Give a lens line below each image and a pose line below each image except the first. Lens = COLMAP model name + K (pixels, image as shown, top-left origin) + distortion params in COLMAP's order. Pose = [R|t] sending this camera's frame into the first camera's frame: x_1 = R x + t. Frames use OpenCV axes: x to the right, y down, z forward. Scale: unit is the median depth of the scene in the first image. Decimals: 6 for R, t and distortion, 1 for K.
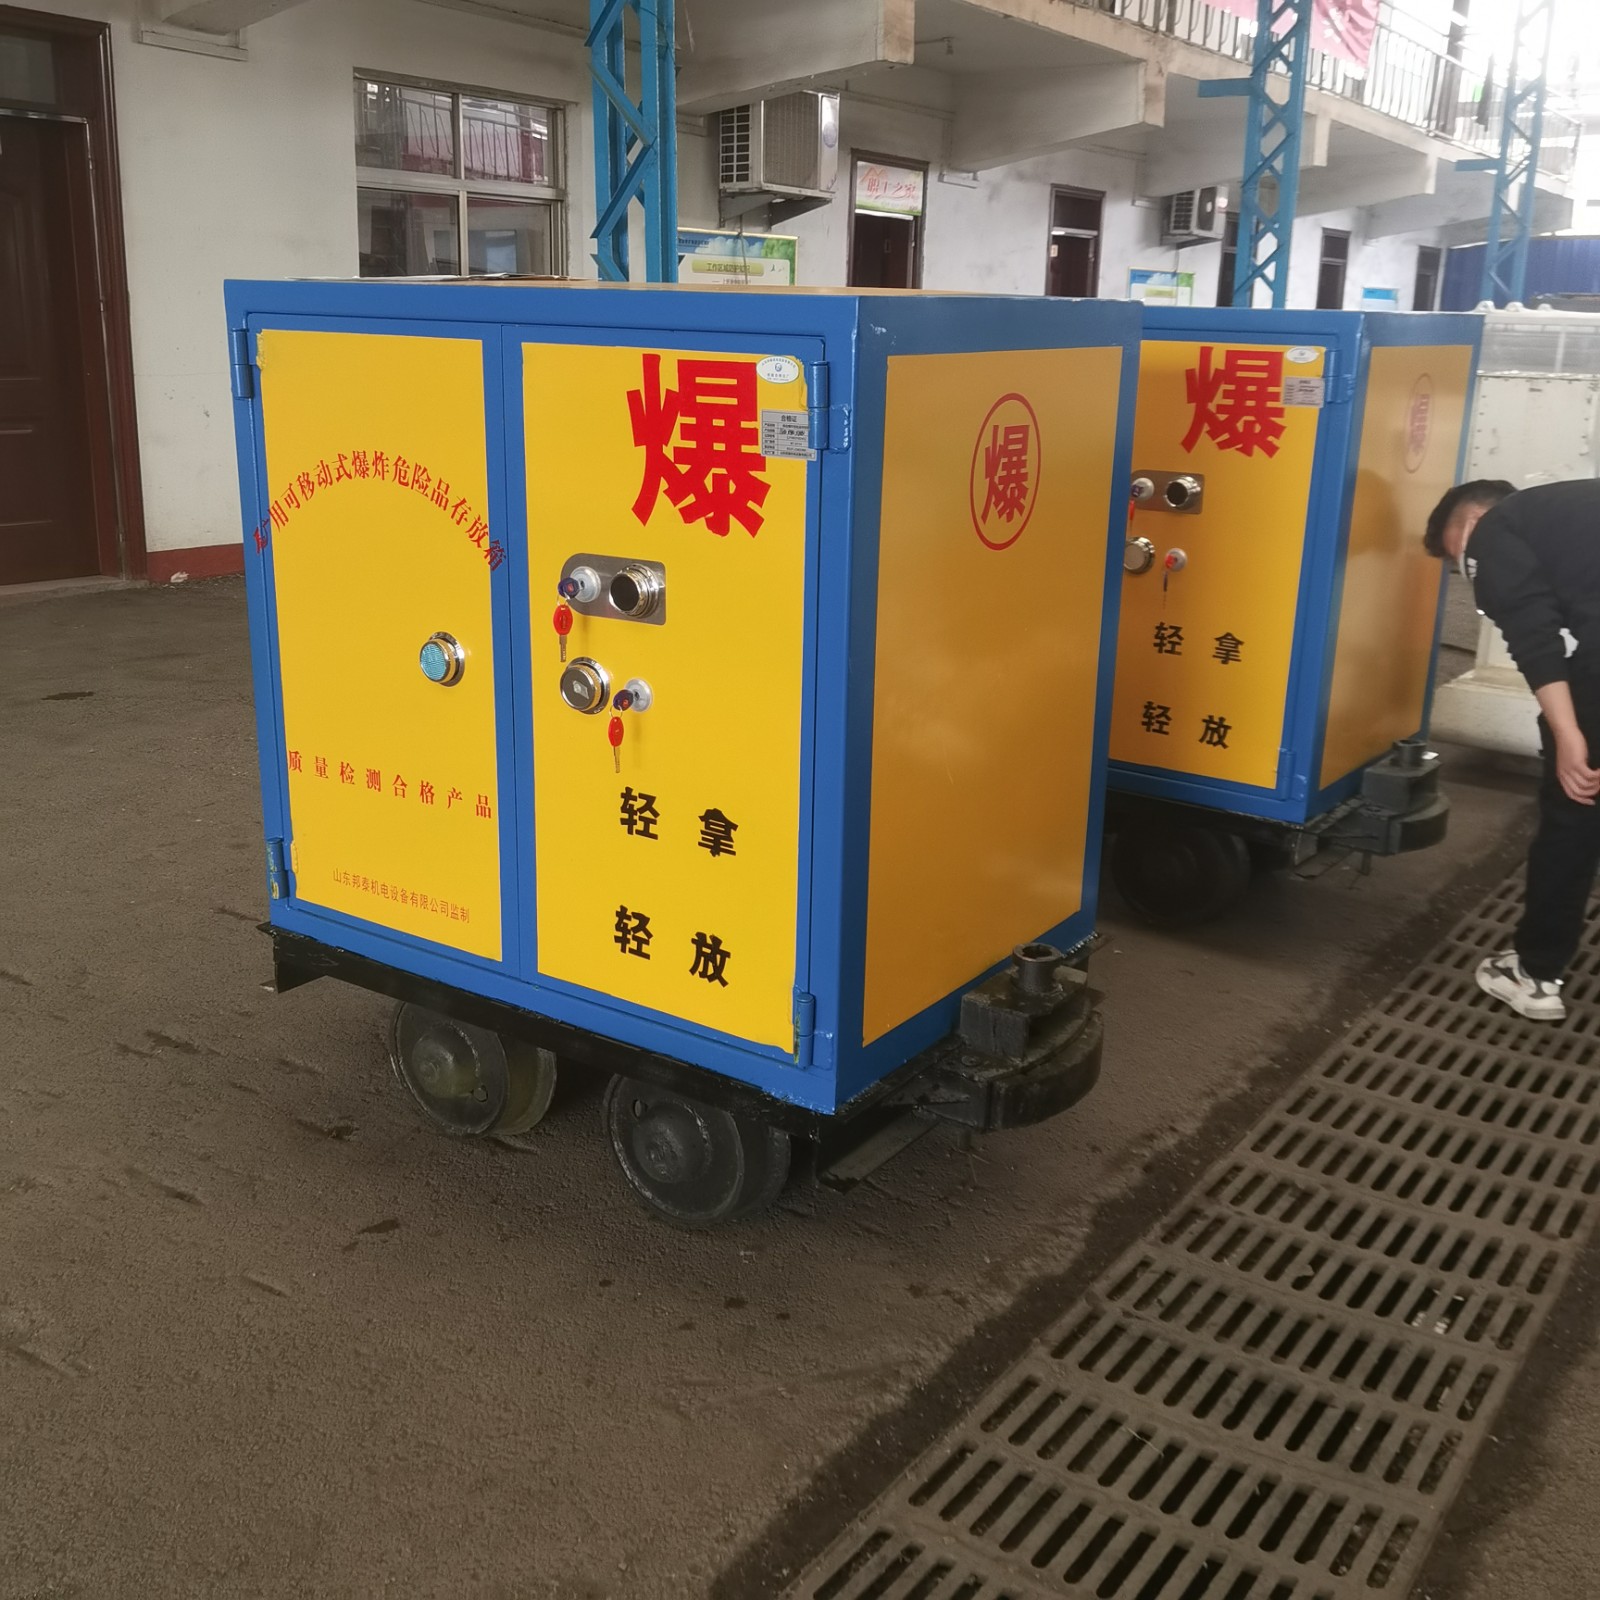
lens RADIAL K [[1698.6, 0, 796.3], [0, 1698.6, 802.7], [0, 0, 1]] dist [0.037752, -0.053214]
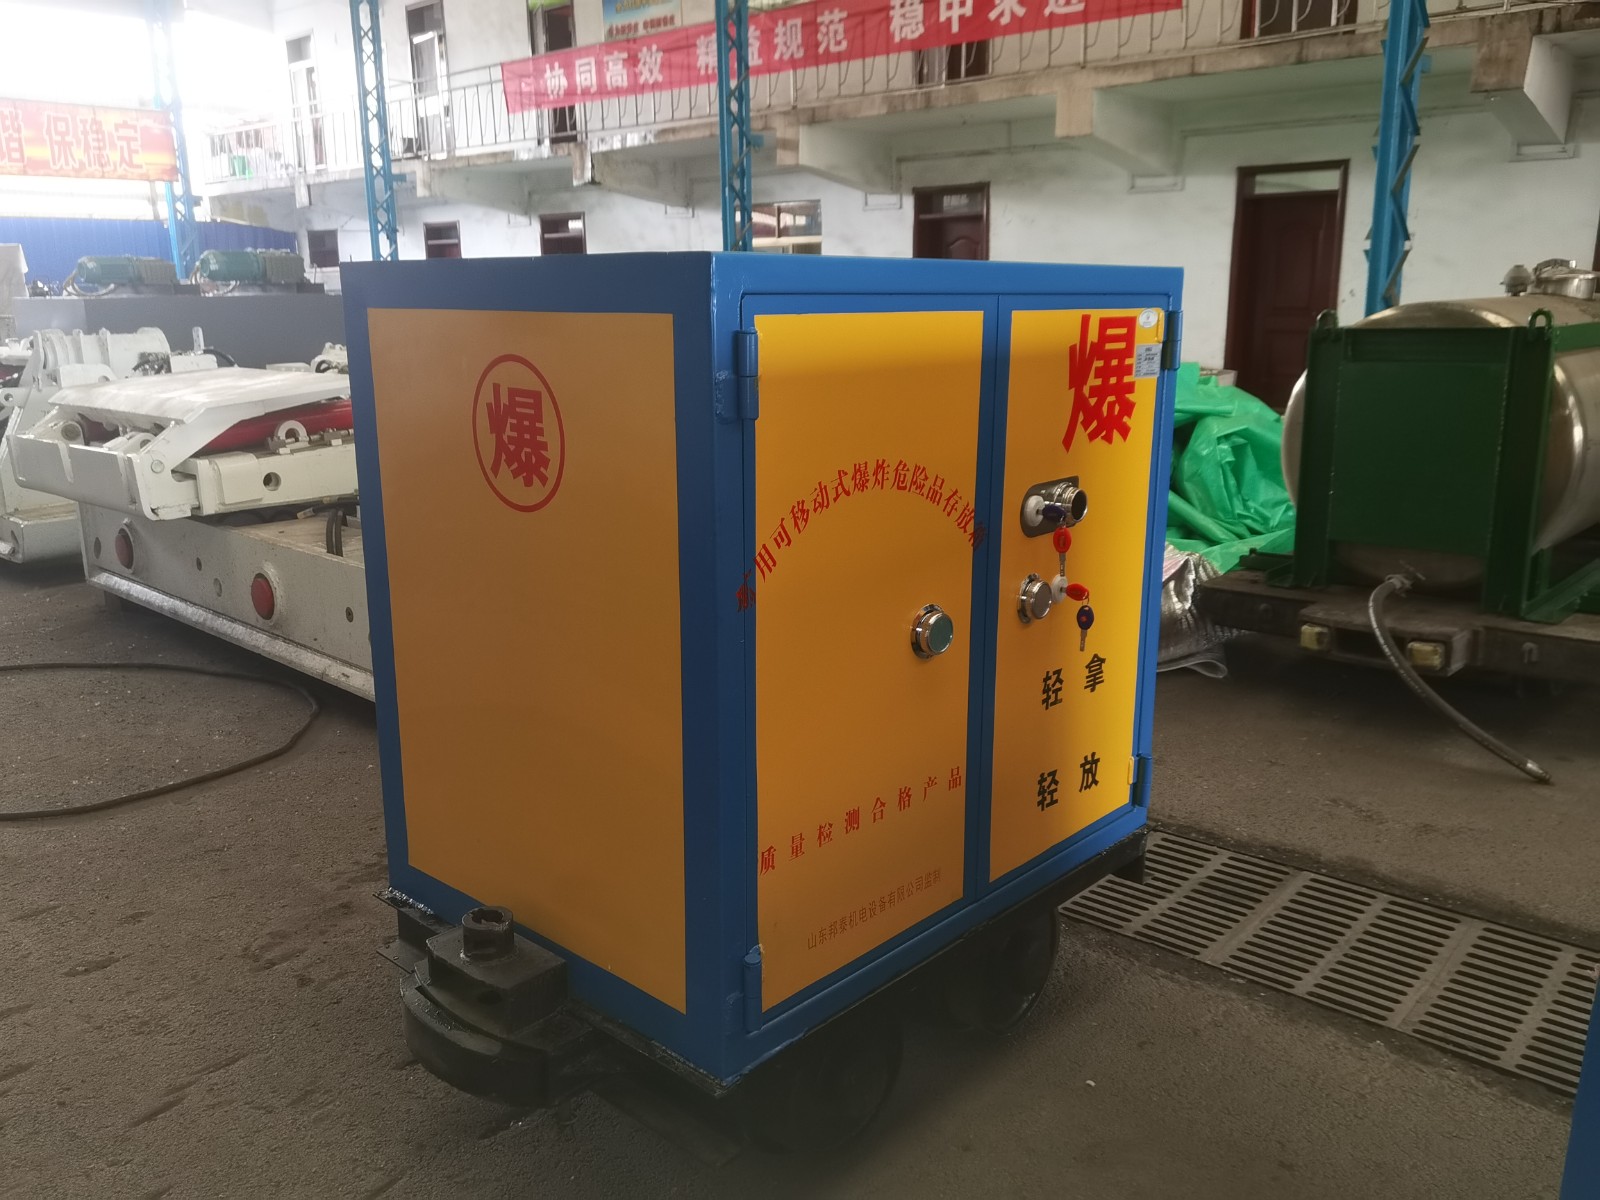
lens RADIAL K [[1285.1, 0, 796.8], [0, 1285.1, 602.1], [0, 0, 1]] dist [0.022877, -0.029222]
pose [[0.109393, -0.259116, 0.959631, -0.521610], [0.286719, 0.932615, 0.219136, -0.444273], [-0.951749, 0.251173, 0.176315, 1.504675]]
